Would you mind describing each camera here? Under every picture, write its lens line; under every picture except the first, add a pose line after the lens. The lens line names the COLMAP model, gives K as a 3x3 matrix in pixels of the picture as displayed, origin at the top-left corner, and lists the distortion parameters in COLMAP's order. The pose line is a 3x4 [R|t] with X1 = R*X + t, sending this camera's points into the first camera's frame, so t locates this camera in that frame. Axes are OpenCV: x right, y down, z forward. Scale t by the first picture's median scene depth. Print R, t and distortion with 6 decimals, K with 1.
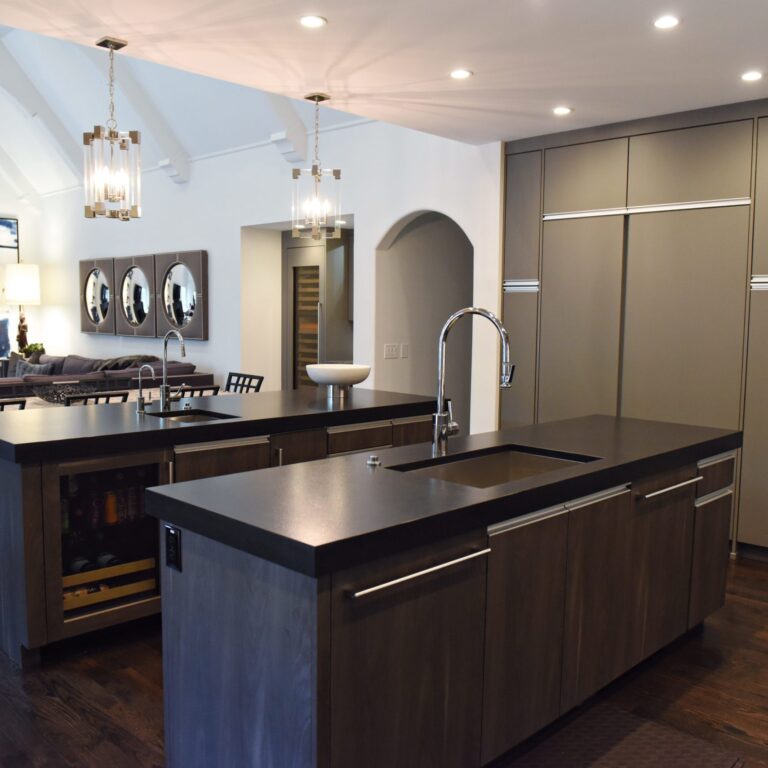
lens RADIAL K [[779.3, 0, 390.8], [0, 779.3, 382.6], [0, 0, 1]] dist [-0.055730, 0.000000]
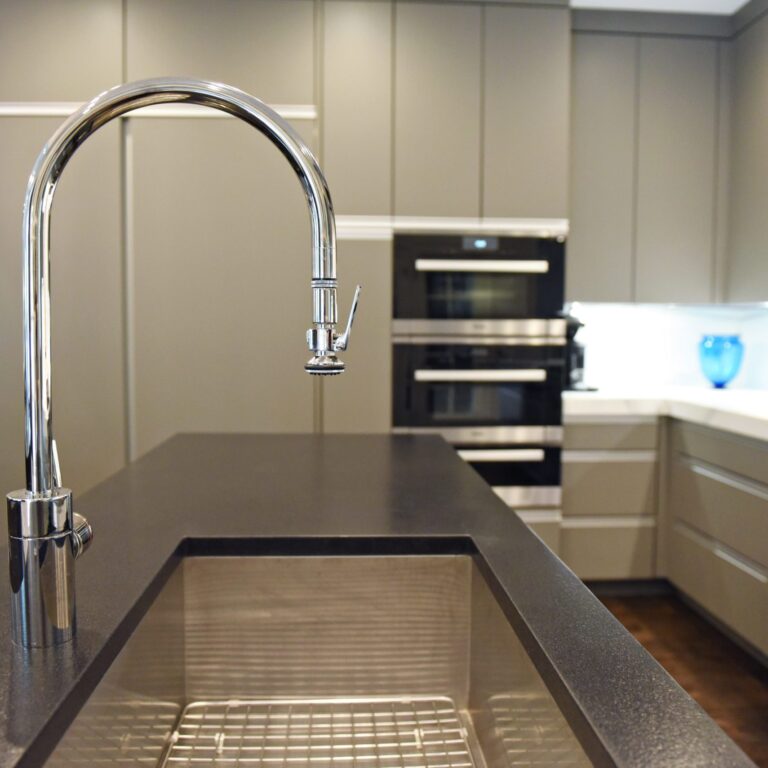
lens RADIAL K [[779.3, 0, 398.7], [0, 779.3, 380.7], [0, 0, 1]] dist [-0.055730, 0.000000]
pose [[0.668008, -0.058046, 0.741887, -0.027286], [0.065977, 0.997647, 0.018650, 0.004207], [-0.741224, 0.036489, 0.670266, 0.470227]]
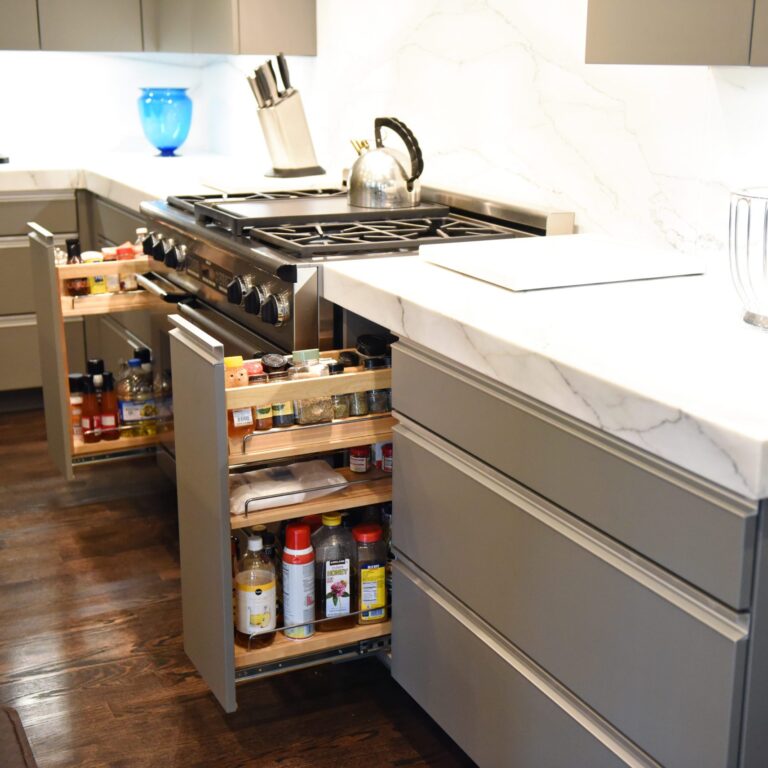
lens RADIAL K [[1229.7, 0, 386.2], [0, 1229.7, 382.2], [0, 0, 1]] dist [0.079018, 0.000000]
pose [[0.346814, -0.254108, 0.902856, -0.173808], [0.081243, 0.967122, 0.240987, -0.003386], [-0.934409, -0.010227, 0.356056, 0.180080]]
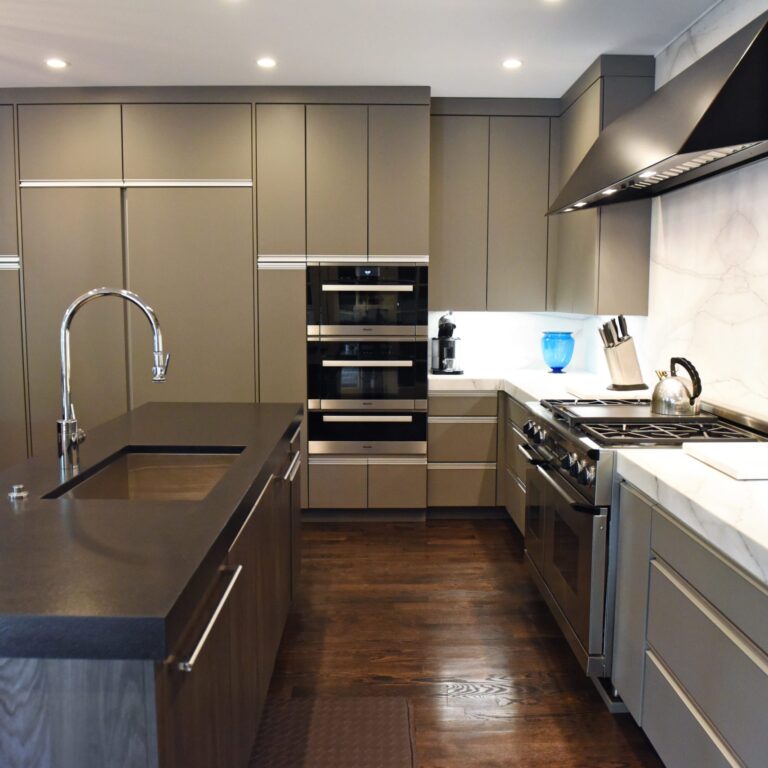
lens RADIAL K [[779.3, 0, 387.8], [0, 779.3, 385.2], [0, 0, 1]] dist [-0.055730, 0.000000]
pose [[0.705391, -0.088638, 0.703254, -0.165374], [0.067112, 0.996045, 0.058226, -0.012854], [-0.705634, 0.006125, 0.708550, 0.126836]]
